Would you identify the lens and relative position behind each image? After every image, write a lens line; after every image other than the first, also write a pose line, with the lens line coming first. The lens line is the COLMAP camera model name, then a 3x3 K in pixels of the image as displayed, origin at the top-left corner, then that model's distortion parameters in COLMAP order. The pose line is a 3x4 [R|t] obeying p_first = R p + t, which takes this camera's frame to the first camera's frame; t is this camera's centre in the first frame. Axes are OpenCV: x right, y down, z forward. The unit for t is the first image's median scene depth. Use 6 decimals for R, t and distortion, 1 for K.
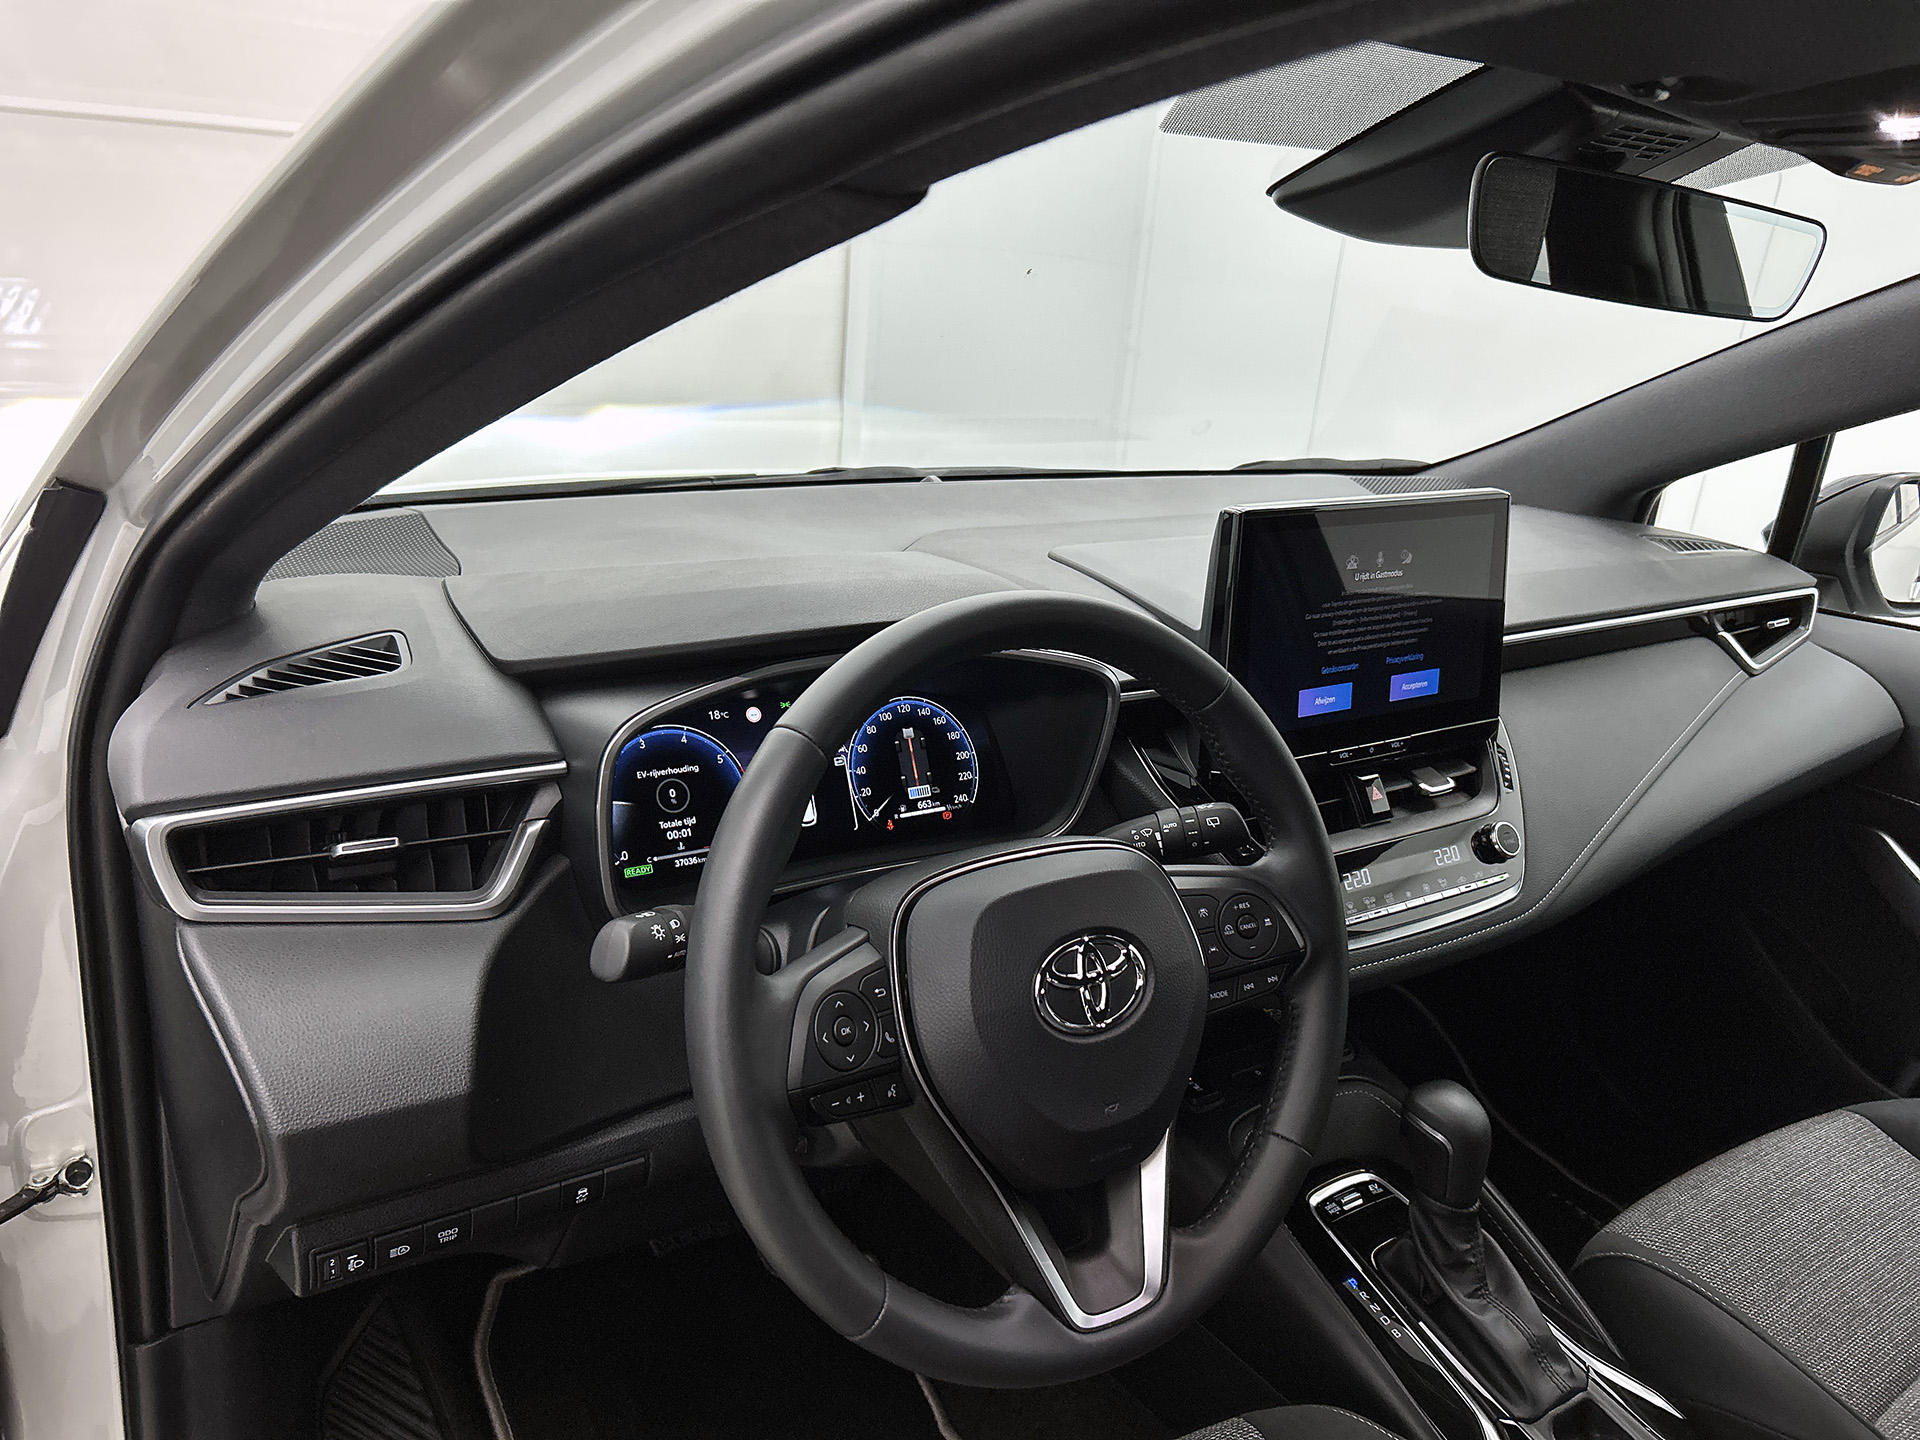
lens RADIAL K [[1464.7, 0, 995.0], [0, 1464.7, 736.6], [0, 0, 1]] dist [0.042182, -0.040170]
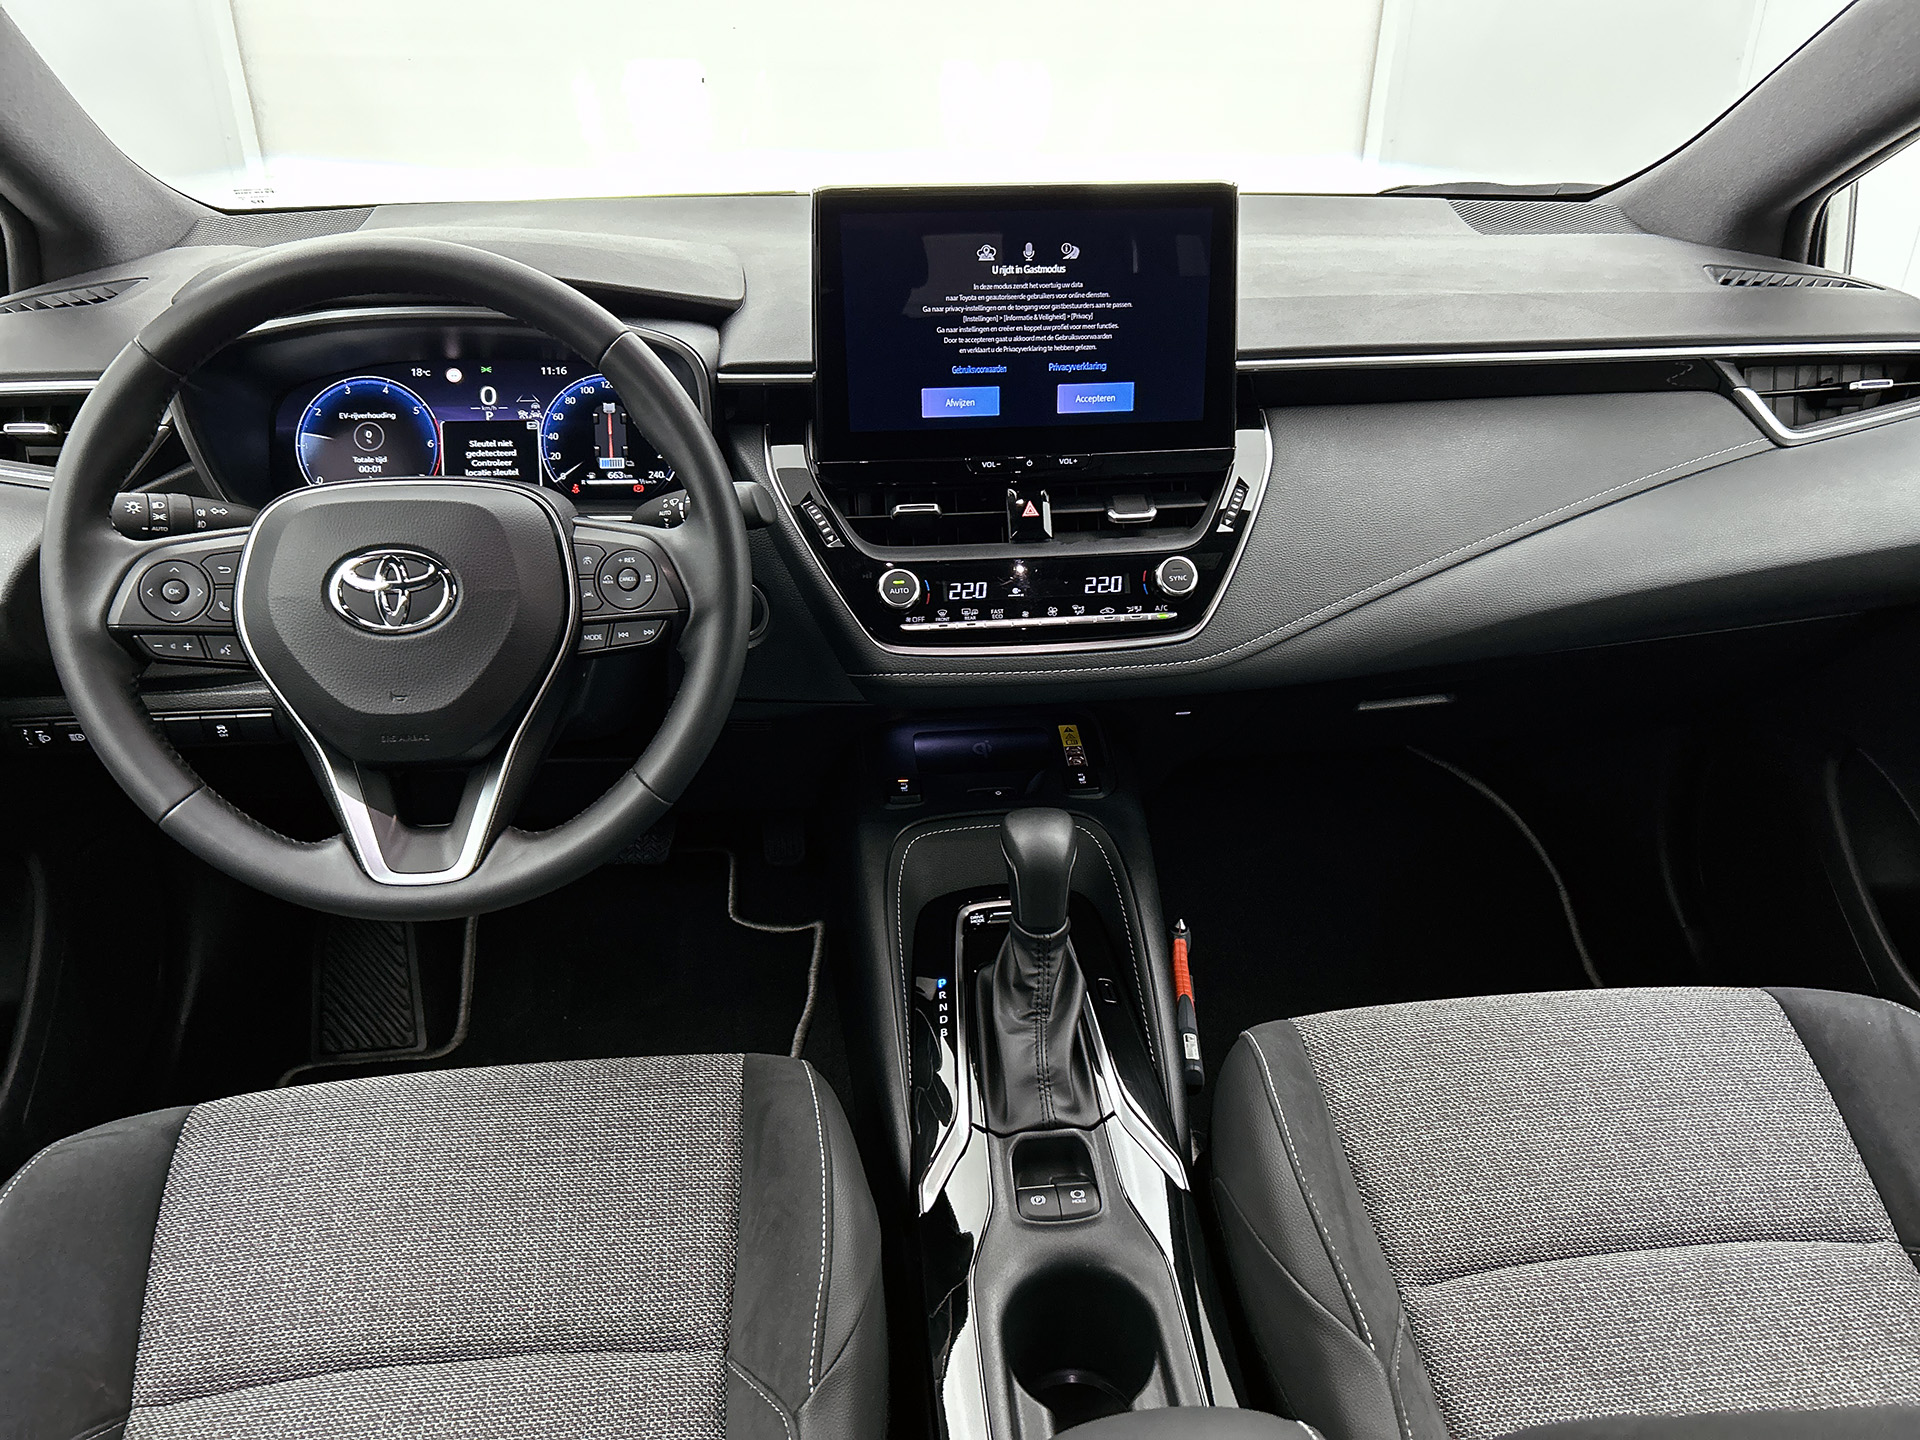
lens RADIAL K [[1464.7, 0, 953.2], [0, 1464.7, 727.6], [0, 0, 1]] dist [0.042182, -0.040170]
pose [[0.881426, 0.157702, -0.445218, 0.693605], [-0.097906, 0.983143, 0.154413, 0.037448], [0.462064, -0.092514, 0.882008, 0.127829]]
